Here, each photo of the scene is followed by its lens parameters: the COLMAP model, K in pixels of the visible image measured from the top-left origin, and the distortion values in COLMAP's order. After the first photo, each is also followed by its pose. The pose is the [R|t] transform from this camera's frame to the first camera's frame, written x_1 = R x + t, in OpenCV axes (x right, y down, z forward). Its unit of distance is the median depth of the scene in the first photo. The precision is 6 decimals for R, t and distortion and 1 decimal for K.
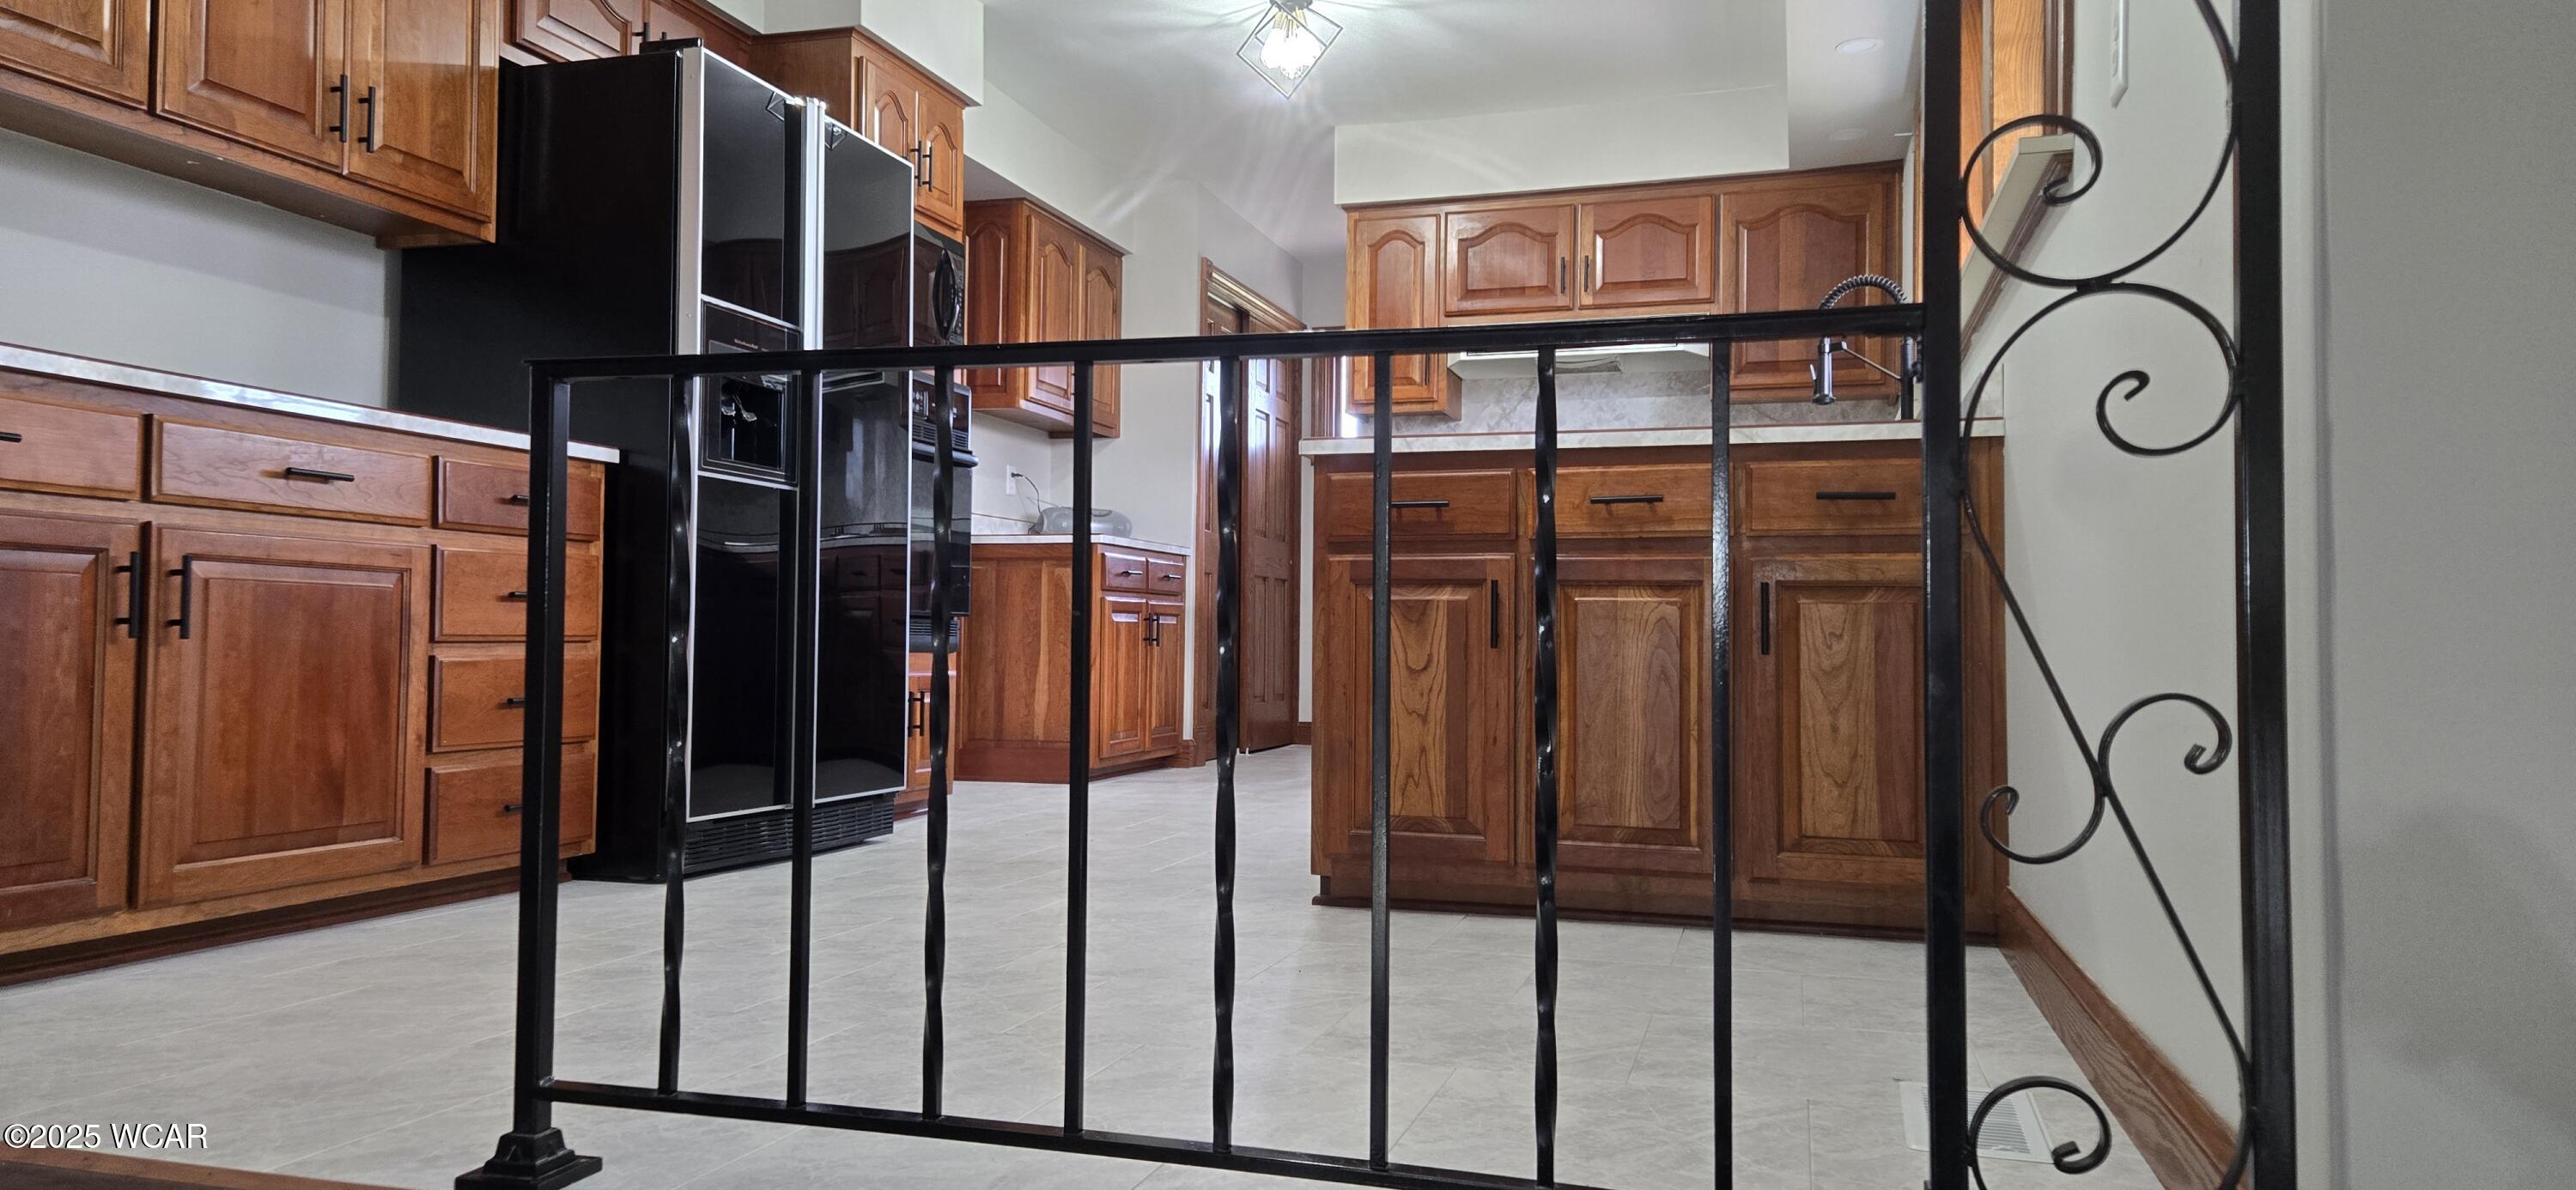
lens RADIAL K [[1683.8, 0, 1288.0], [0, 1683.8, 595.0], [0, 0, 1]] dist [0.041698, 0.001124]
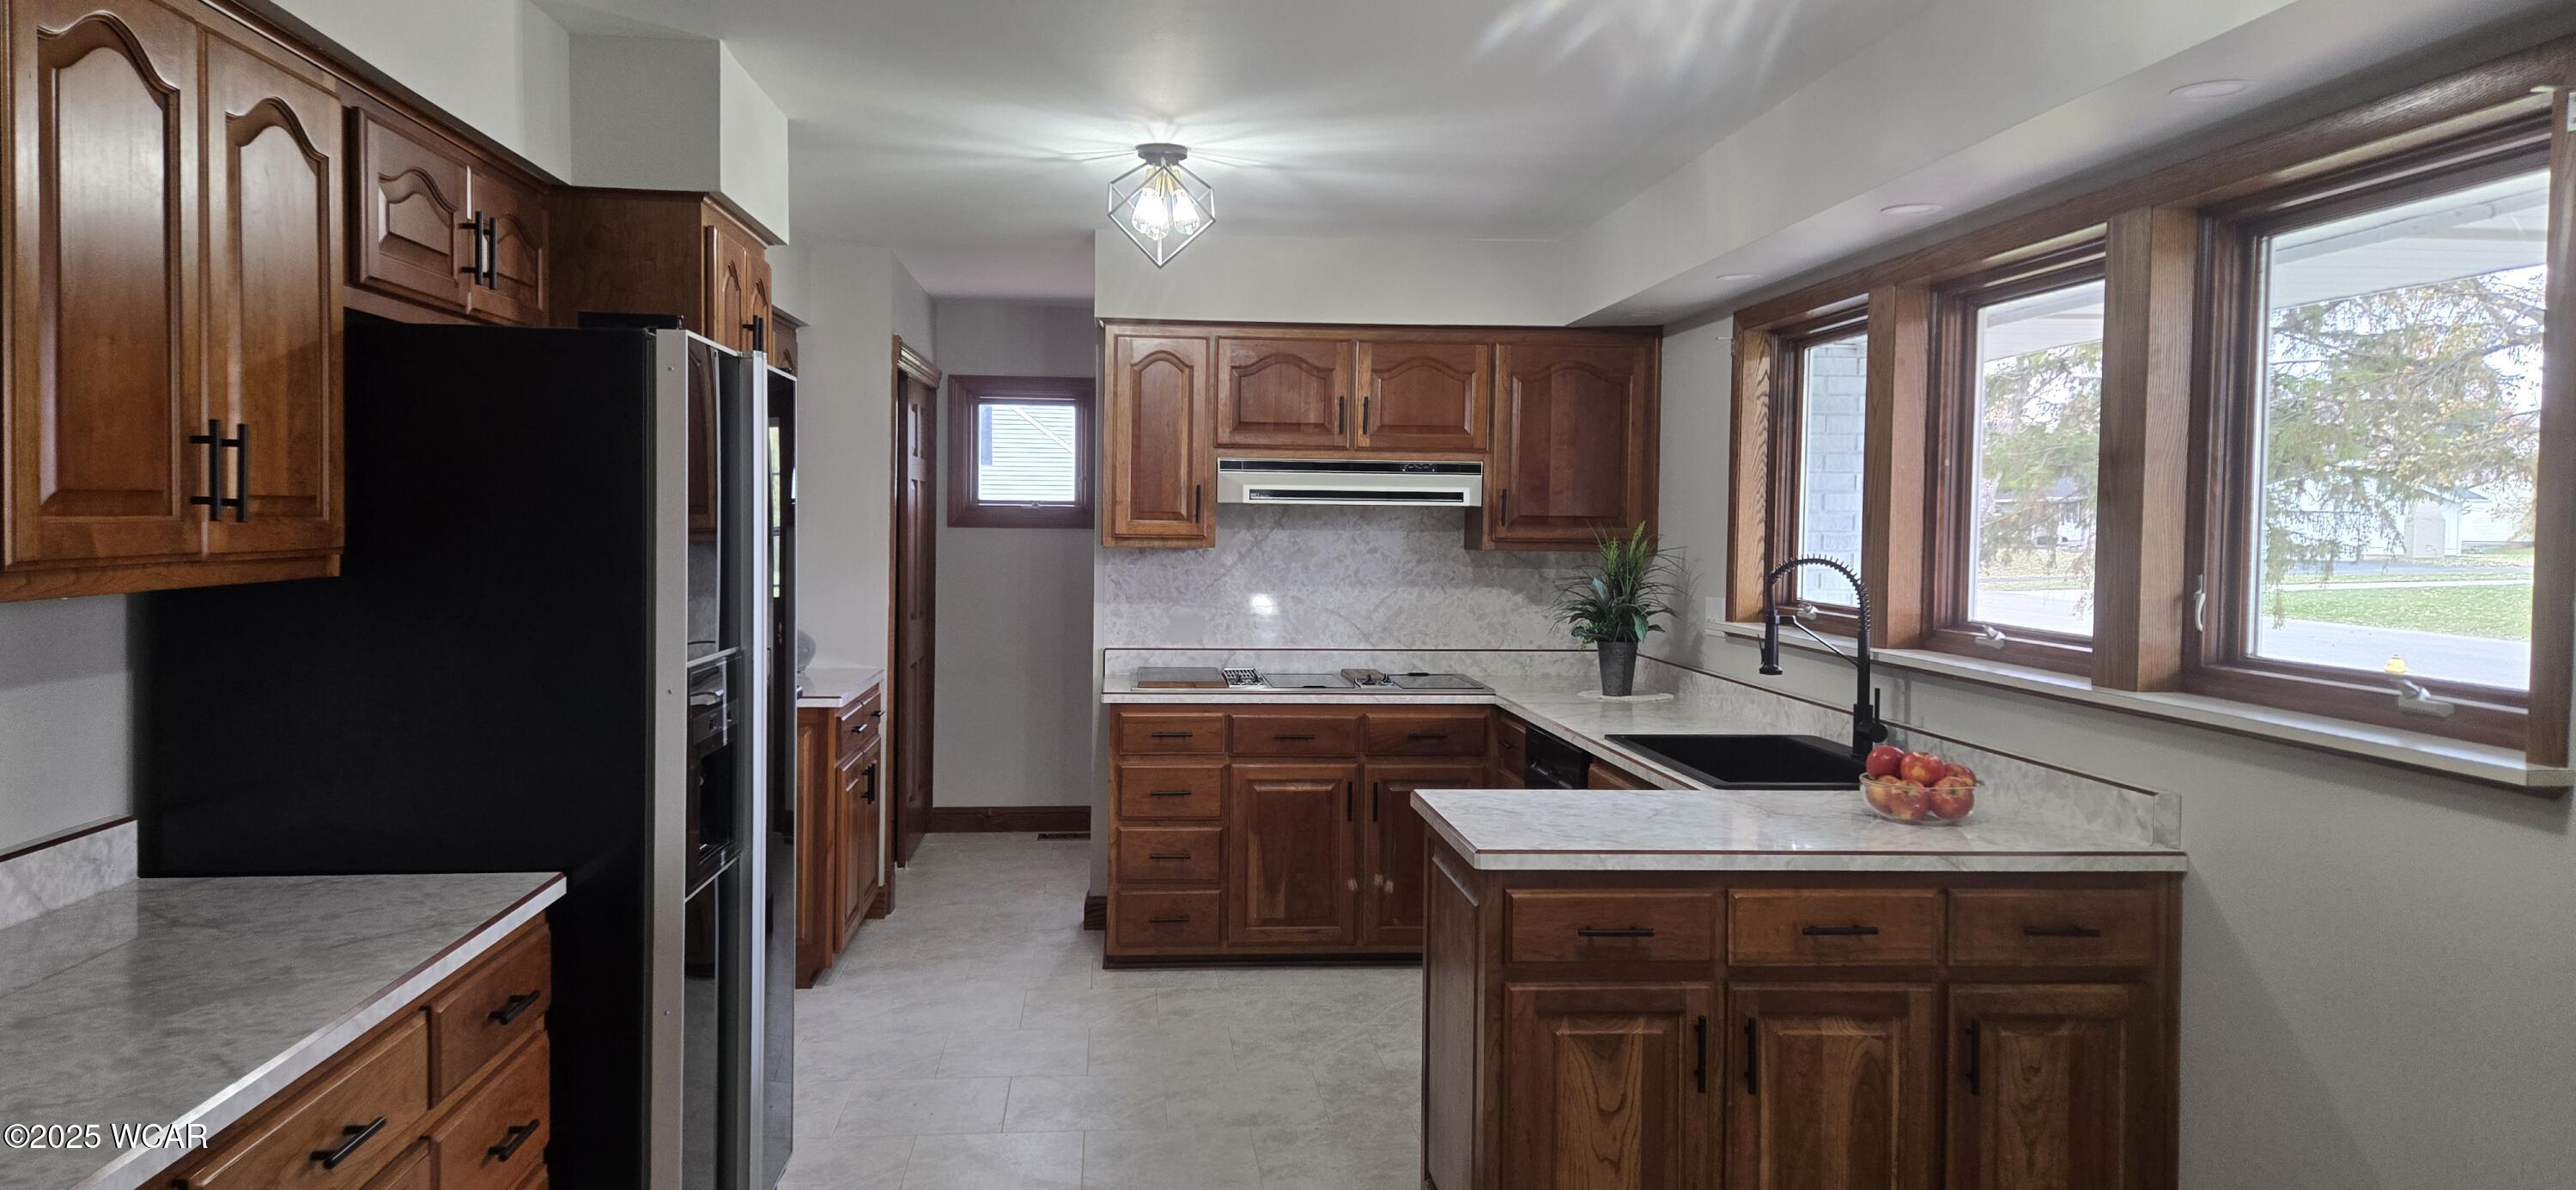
lens RADIAL K [[1654.6, 0, 1282.1], [0, 1654.6, 576.0], [0, 0, 1]] dist [0.063696, -0.080921]
pose [[0.925963, -0.006884, 0.377551, -0.368105], [-0.019012, 0.997716, 0.064820, -0.259375], [-0.377134, -0.067199, 0.923717, 0.224234]]
